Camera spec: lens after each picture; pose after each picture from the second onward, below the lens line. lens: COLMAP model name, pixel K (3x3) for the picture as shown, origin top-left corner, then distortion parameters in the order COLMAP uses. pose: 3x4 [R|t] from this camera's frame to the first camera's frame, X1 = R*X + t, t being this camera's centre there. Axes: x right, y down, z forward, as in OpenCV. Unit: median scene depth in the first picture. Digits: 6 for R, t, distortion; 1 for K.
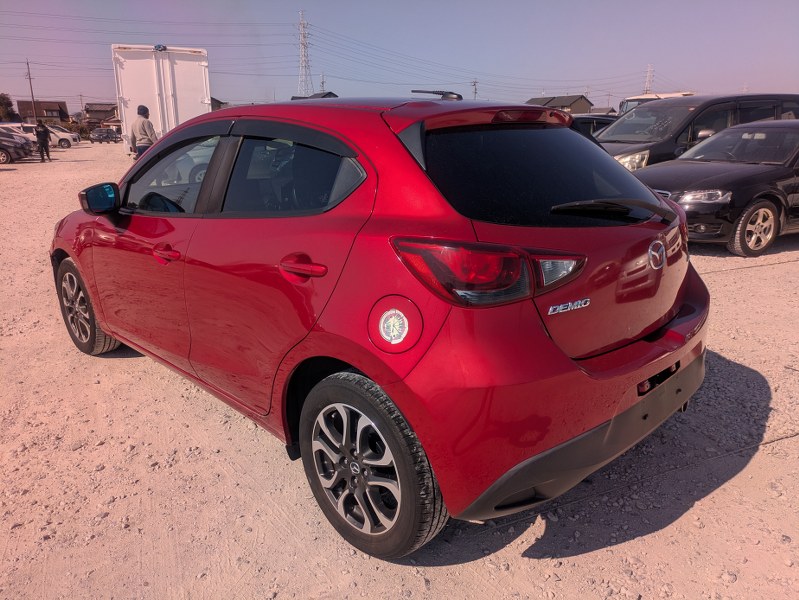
lens RADIAL K [[609.6, 0, 399.5], [0, 609.6, 300.0], [0, 0, 1]] dist [0.009397, 0.000733]
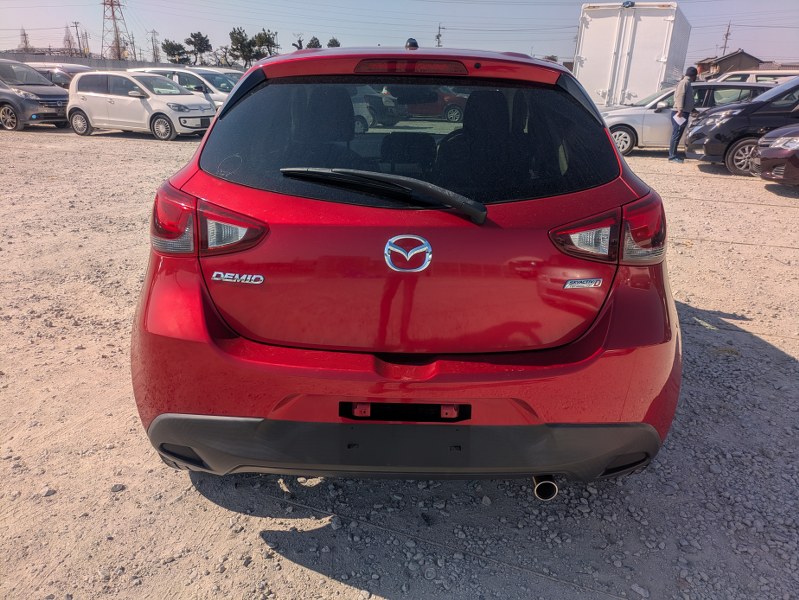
lens RADIAL K [[609.6, 0, 399.5], [0, 609.6, 300.0], [0, 0, 1]] dist [0.009397, 0.000733]
pose [[0.691281, 0.257946, -0.674978, 0.138261], [-0.219101, 0.964962, 0.144371, -0.018297], [0.688568, 0.048087, 0.723576, 0.066594]]
